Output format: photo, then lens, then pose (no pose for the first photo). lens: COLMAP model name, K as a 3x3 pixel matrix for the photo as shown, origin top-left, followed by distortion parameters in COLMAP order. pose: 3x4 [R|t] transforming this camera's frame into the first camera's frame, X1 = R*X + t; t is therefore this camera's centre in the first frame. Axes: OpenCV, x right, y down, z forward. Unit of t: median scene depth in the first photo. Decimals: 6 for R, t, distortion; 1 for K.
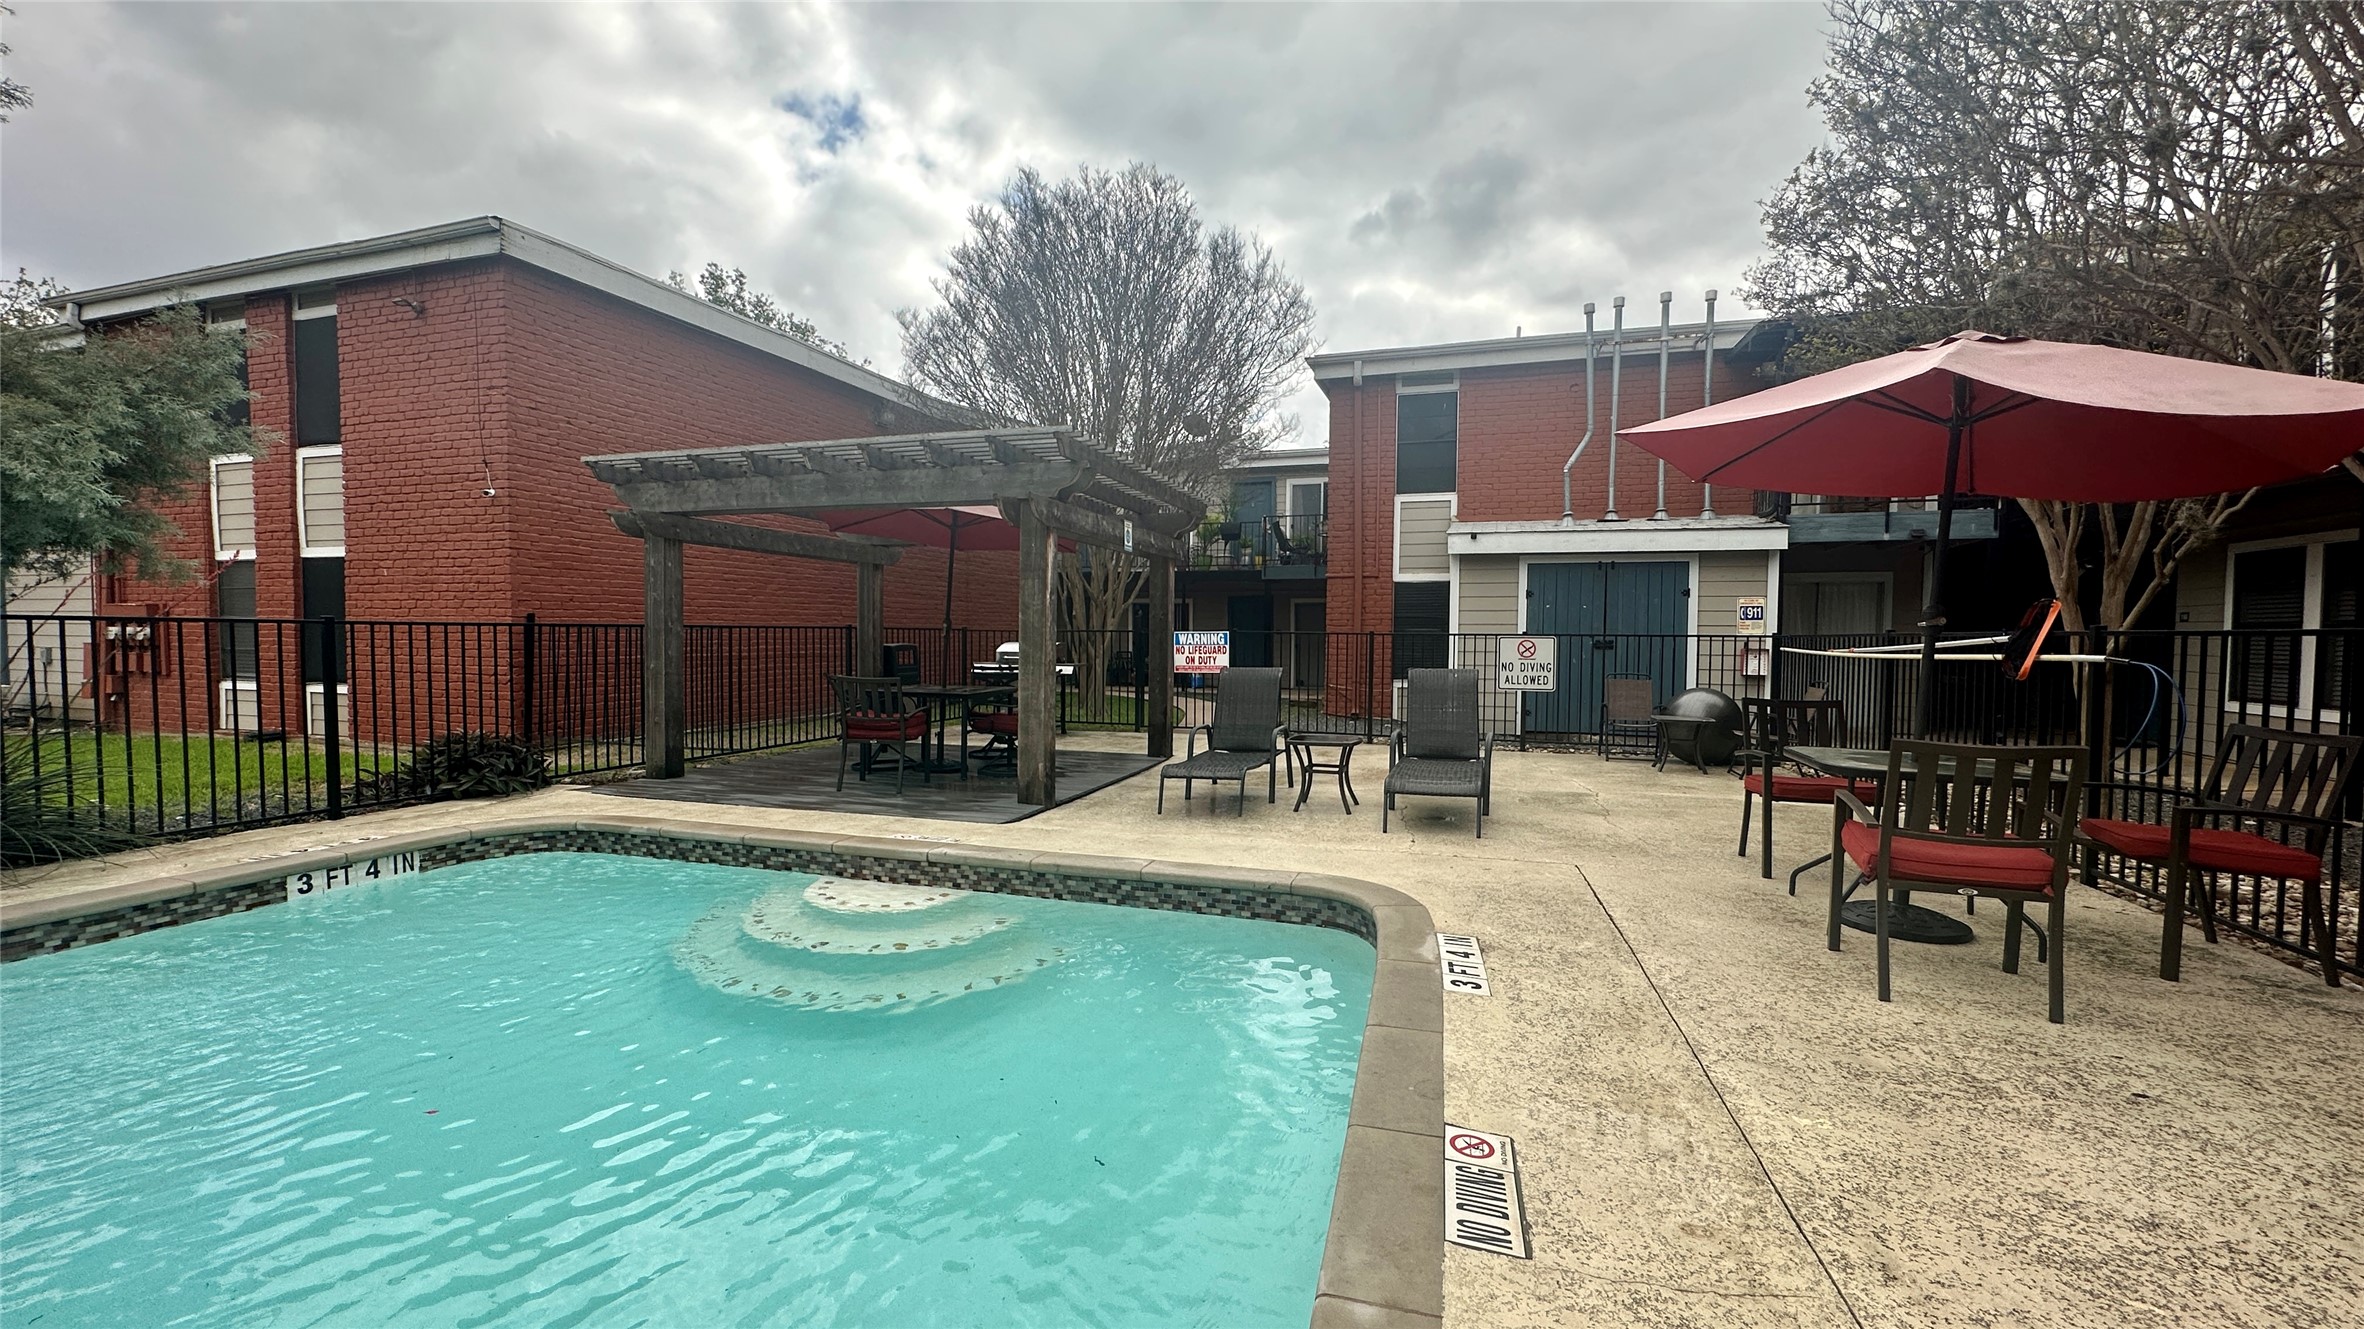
lens RADIAL K [[940.4, 0, 1182.0], [0, 940.4, 664.5], [0, 0, 1]] dist [-0.000779, 0.001022]
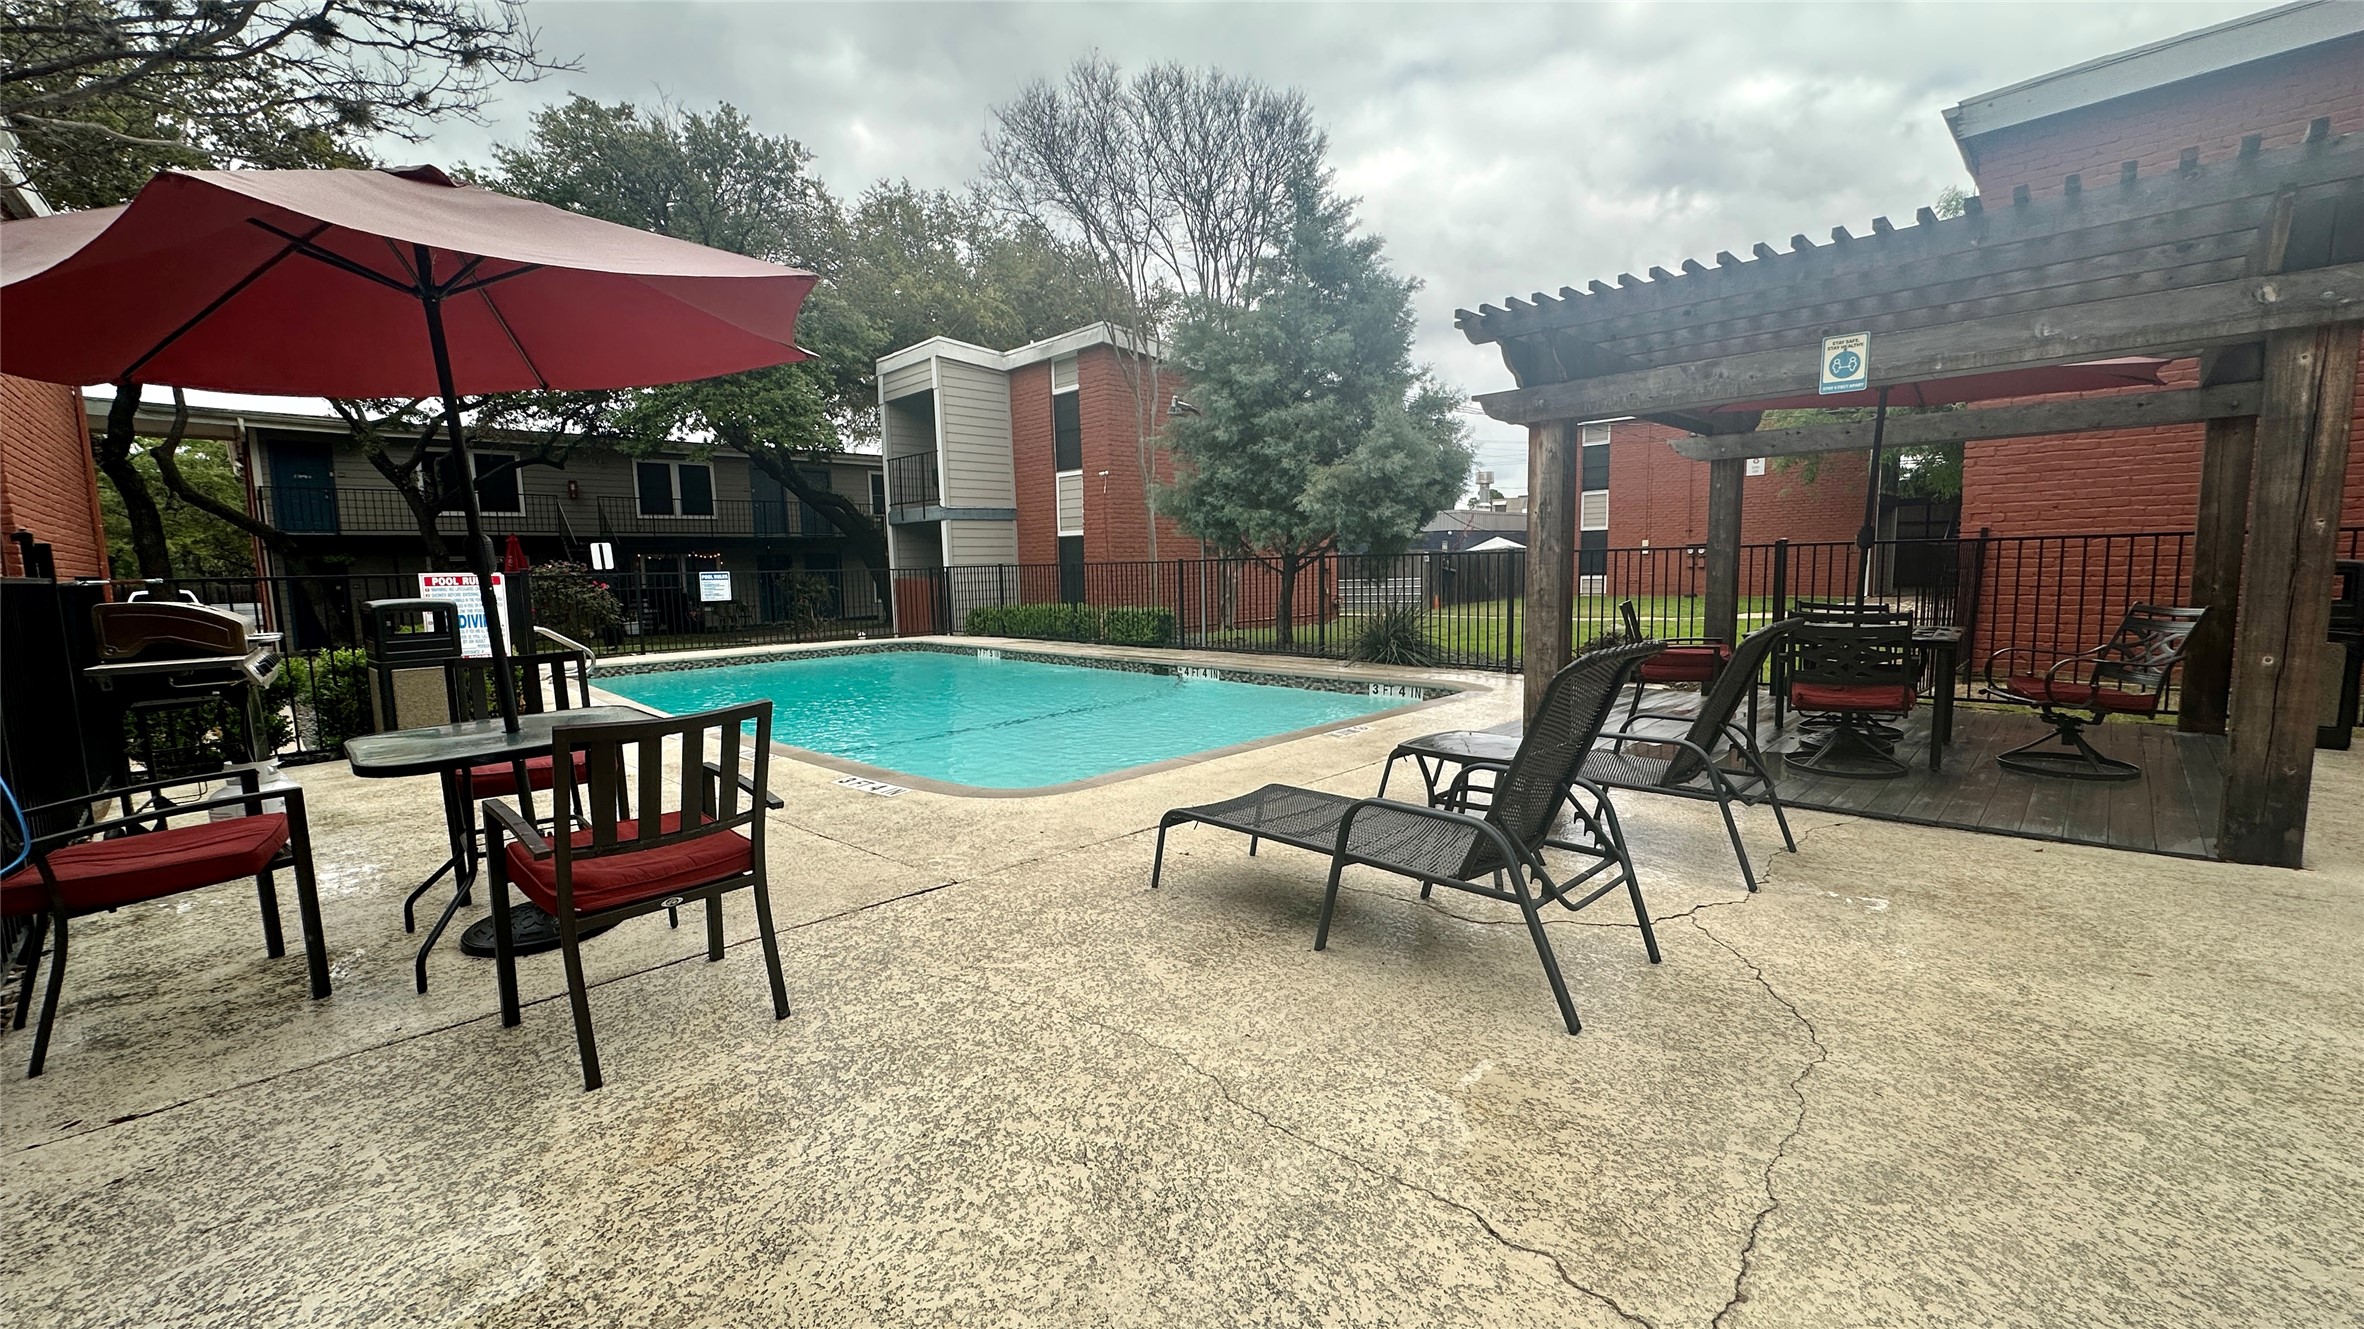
lens RADIAL K [[940.4, 0, 1182.0], [0, 940.4, 664.5], [0, 0, 1]] dist [-0.000779, 0.001022]
pose [[-0.450771, 0.098439, -0.887195, 0.408267], [-0.007498, 0.993448, 0.114038, -0.016055], [0.892608, 0.058057, -0.447080, 0.619353]]
